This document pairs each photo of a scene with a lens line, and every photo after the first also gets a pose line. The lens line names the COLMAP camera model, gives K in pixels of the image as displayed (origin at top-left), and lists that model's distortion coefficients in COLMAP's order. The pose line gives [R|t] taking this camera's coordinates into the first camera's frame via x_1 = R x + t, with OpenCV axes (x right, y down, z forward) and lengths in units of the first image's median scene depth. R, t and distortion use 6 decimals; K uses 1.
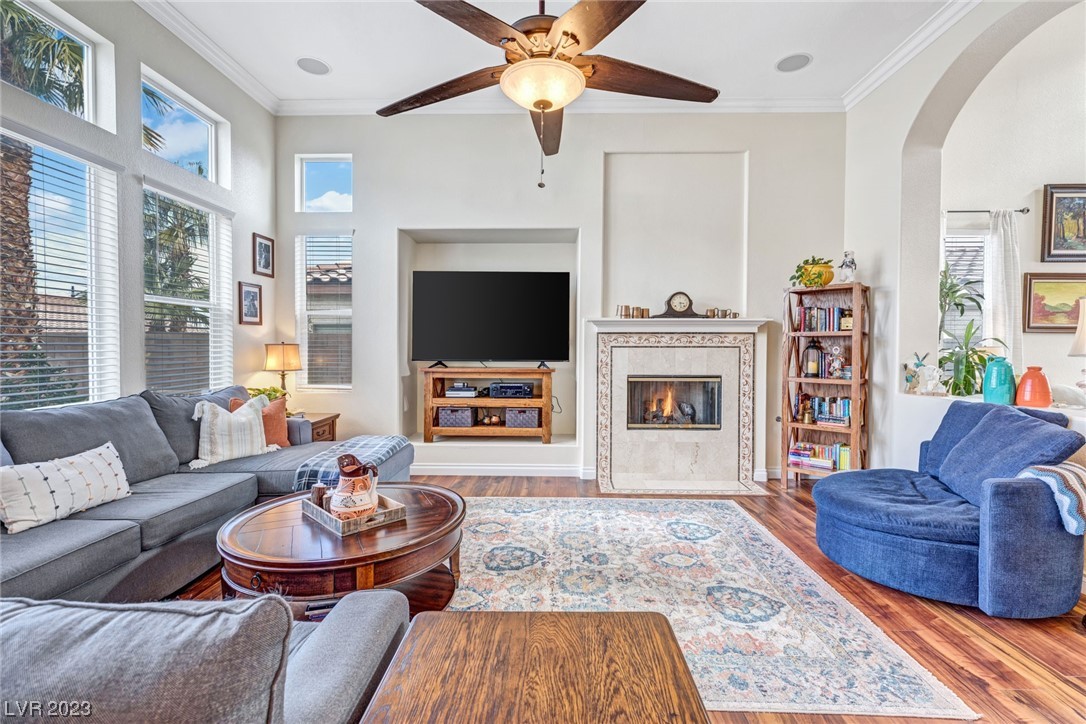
lens RADIAL K [[487.9, 0, 549.4], [0, 487.9, 351.6], [0, 0, 1]] dist [0.001577, -0.000266]
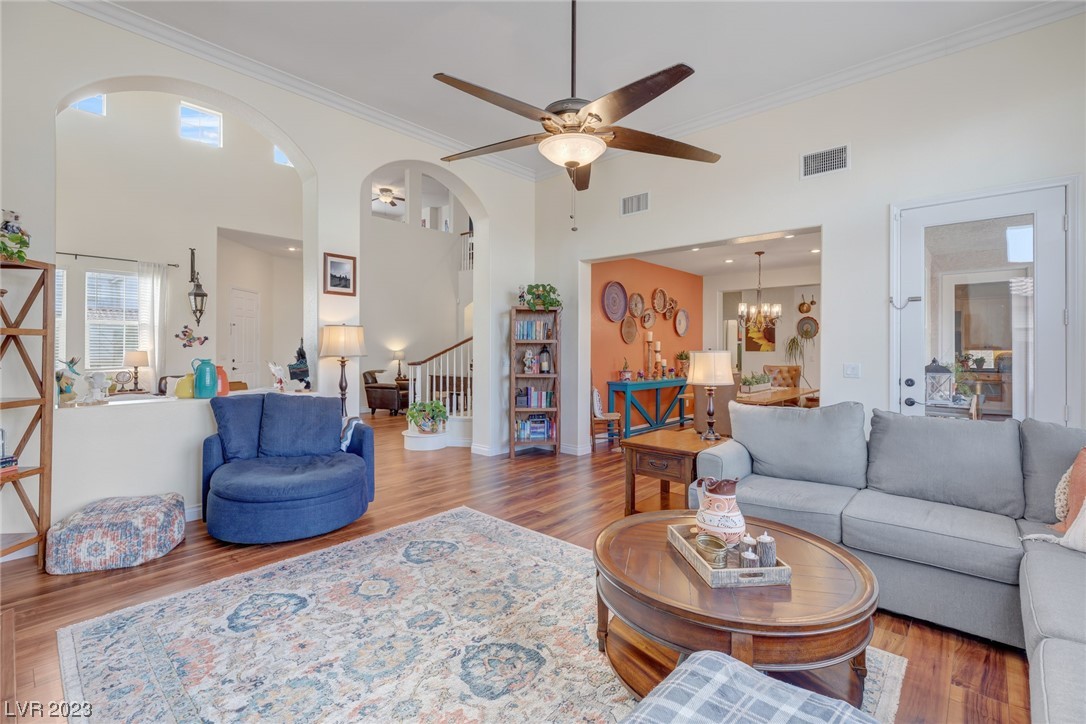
lens RADIAL K [[485.4, 0, 555.9], [0, 485.4, 341.7], [0, 0, 1]] dist [-0.000811, -0.000320]
pose [[-0.768398, 0.002103, 0.639969, -0.375167], [-0.000187, 0.999994, -0.003511, -0.020535], [-0.639972, -0.002818, -0.768393, 0.955658]]
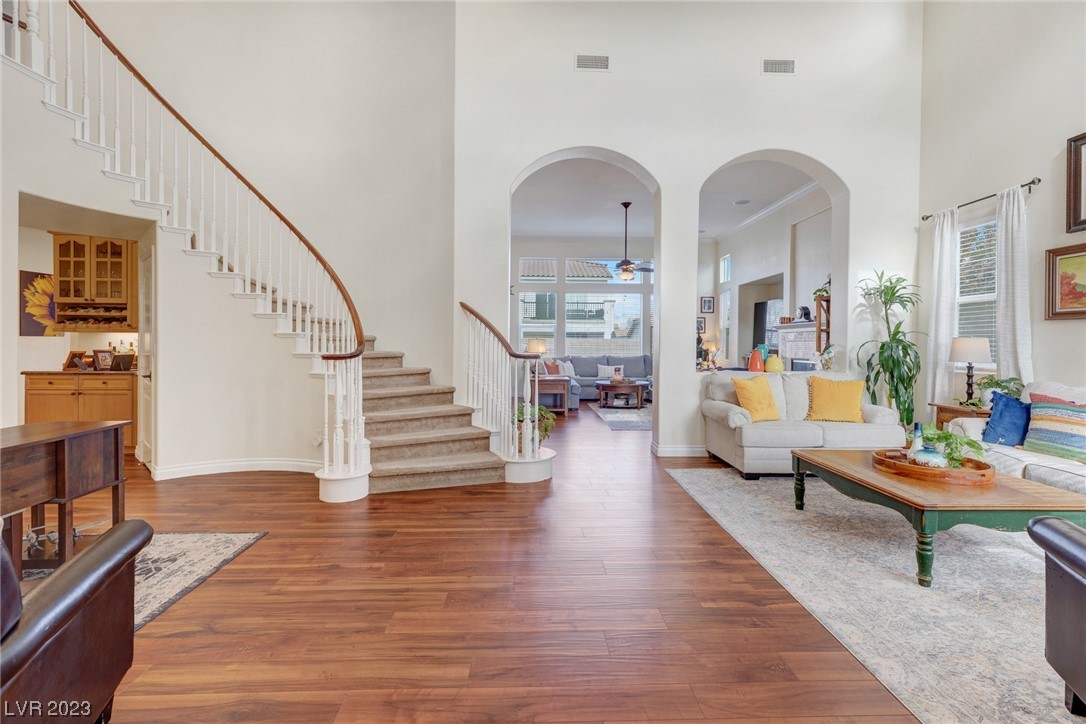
lens RADIAL K [[487.9, 0, 549.4], [0, 487.9, 351.6], [0, 0, 1]] dist [0.001577, -0.000266]
pose [[0.051789, 0.014131, -0.998558, 1.844548], [-0.014952, 0.999799, 0.013373, 0.018207], [0.998546, 0.014238, 0.051990, 0.090574]]
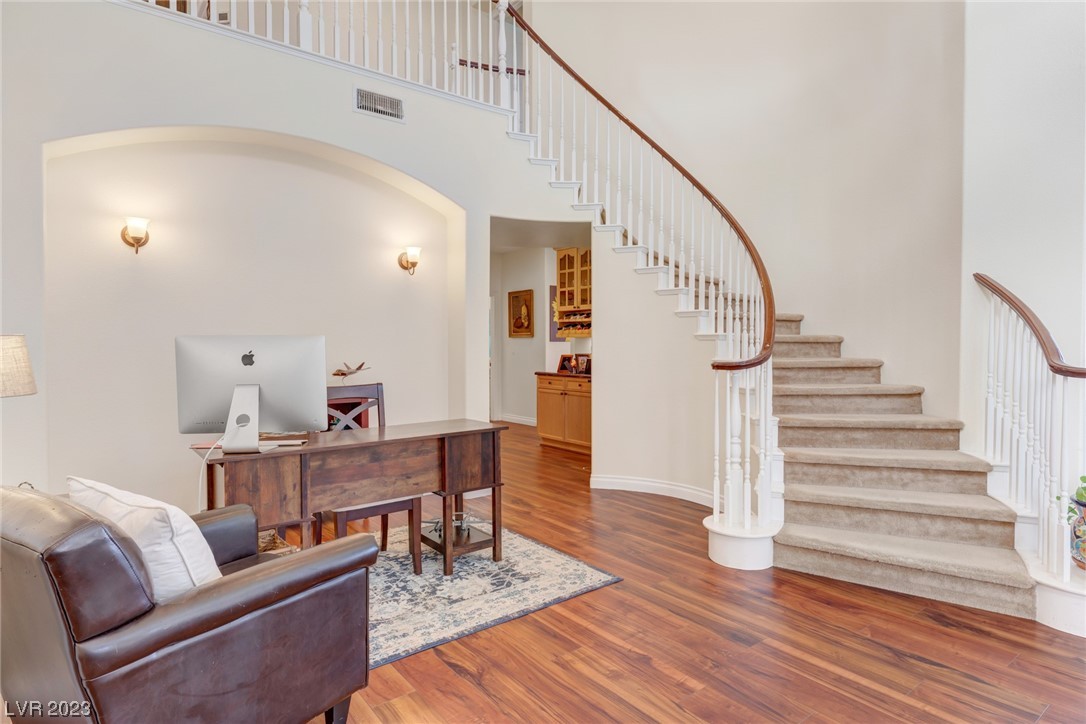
lens RADIAL K [[598.8, 0, 549.7], [0, 598.8, 360.2], [0, 0, 1]] dist [0.005384, -0.000349]
pose [[-0.777627, 0.012738, -0.628596, 1.633526], [-0.007926, 0.999517, 0.030061, 0.016854], [0.628675, 0.028358, -0.777151, 0.208172]]
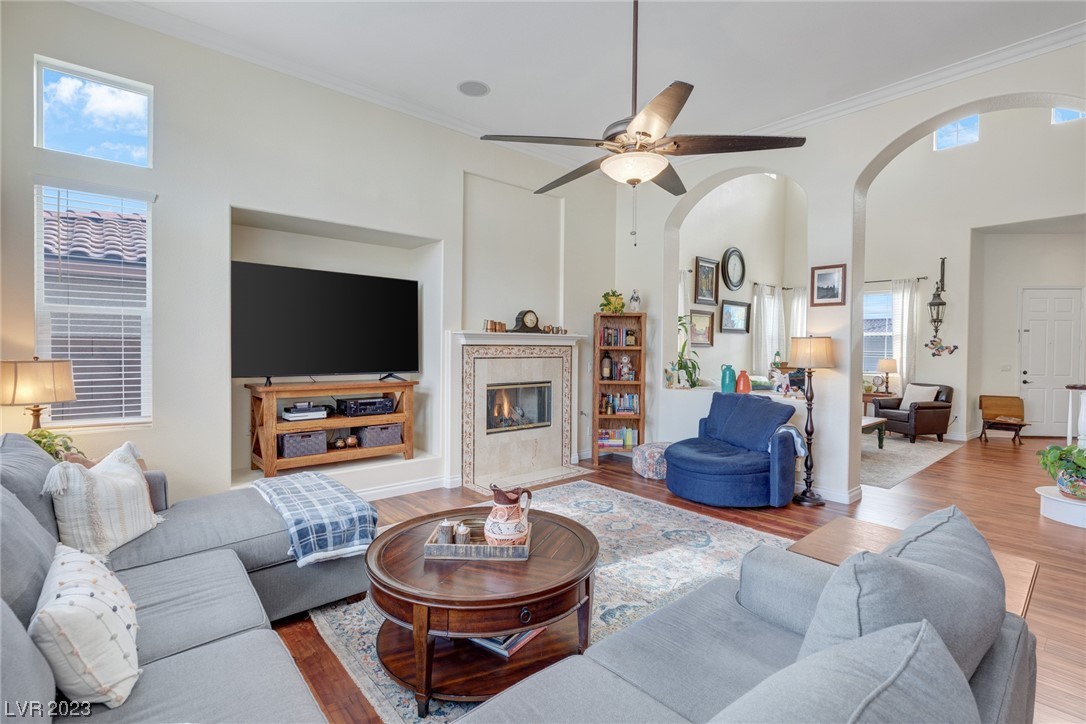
lens RADIAL K [[507.1, 0, 552.8], [0, 507.1, 352.5], [0, 0, 1]] dist [-0.004253, -0.000044]
pose [[0.731946, -0.004126, 0.681350, -0.515310], [-0.001763, 0.999967, 0.007949, -0.032303], [-0.681360, -0.007020, 0.731914, 0.083951]]
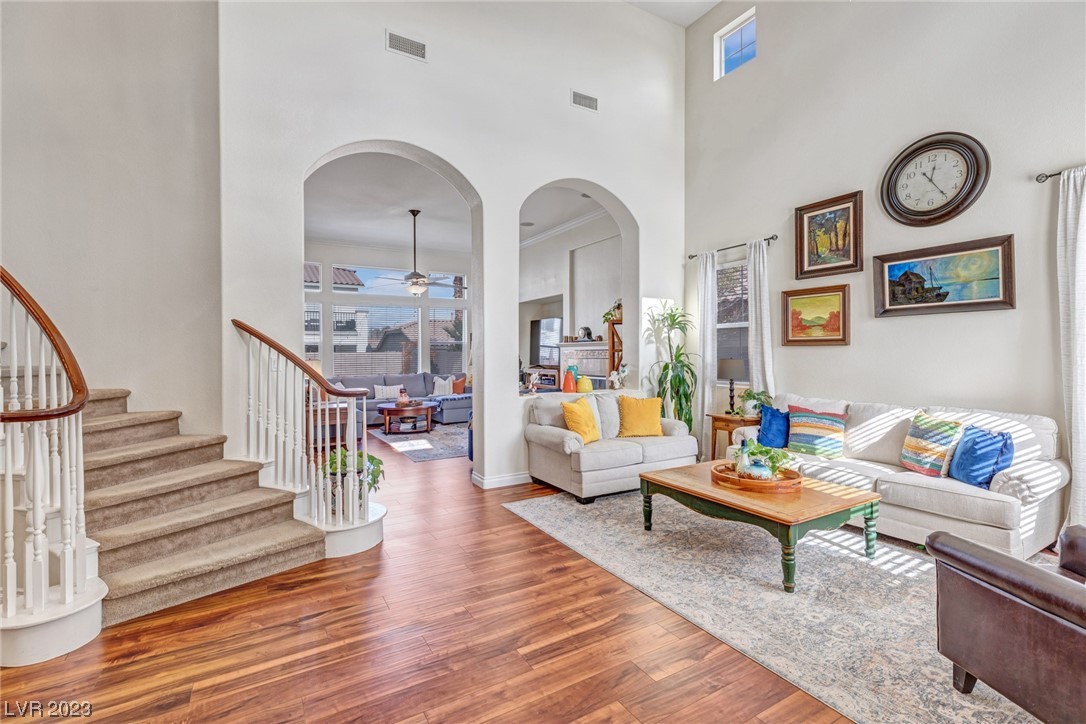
lens RADIAL K [[488.8, 0, 538.0], [0, 488.8, 357.6], [0, 0, 1]] dist [0.003698, 0.000174]
pose [[0.520219, 0.001972, -0.854031, 1.686514], [0.000614, 0.999996, 0.002683, -0.016021], [0.854033, -0.001921, 0.520215, -0.049979]]
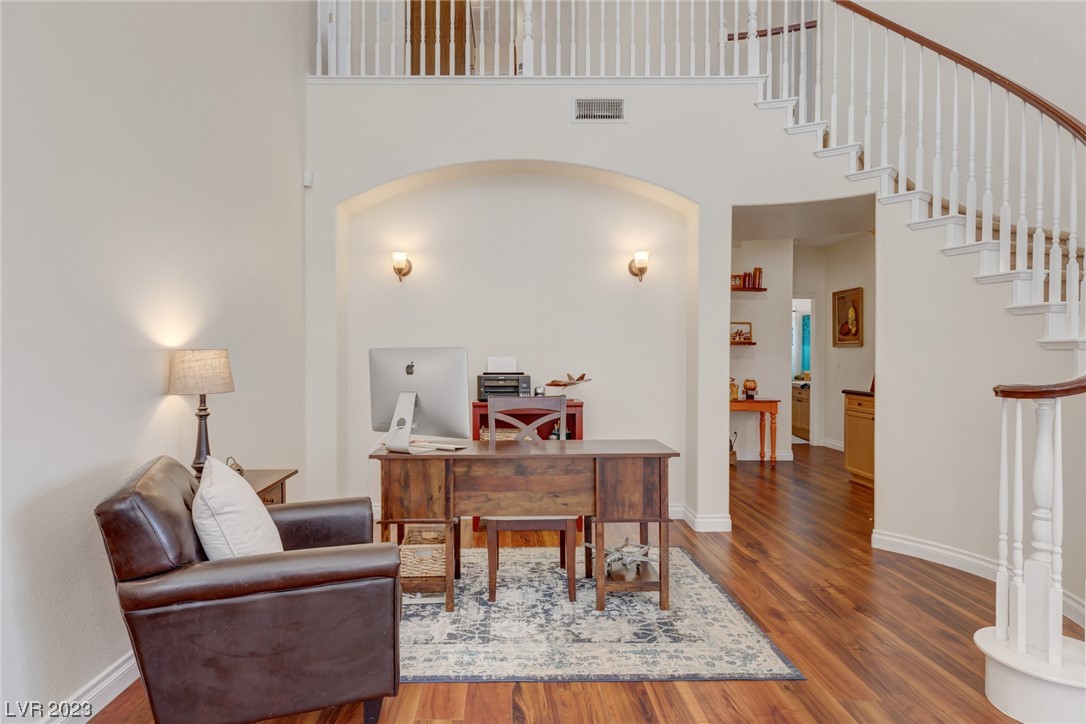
lens RADIAL K [[603.3, 0, 506.8], [0, 603.3, 364.8], [0, 0, 1]] dist [-0.001394, 0.000419]
pose [[-0.999923, -0.004652, -0.011485, 1.395987], [-0.004940, 0.999672, 0.025120, 0.014065], [0.011364, 0.025175, -0.999618, 0.228035]]
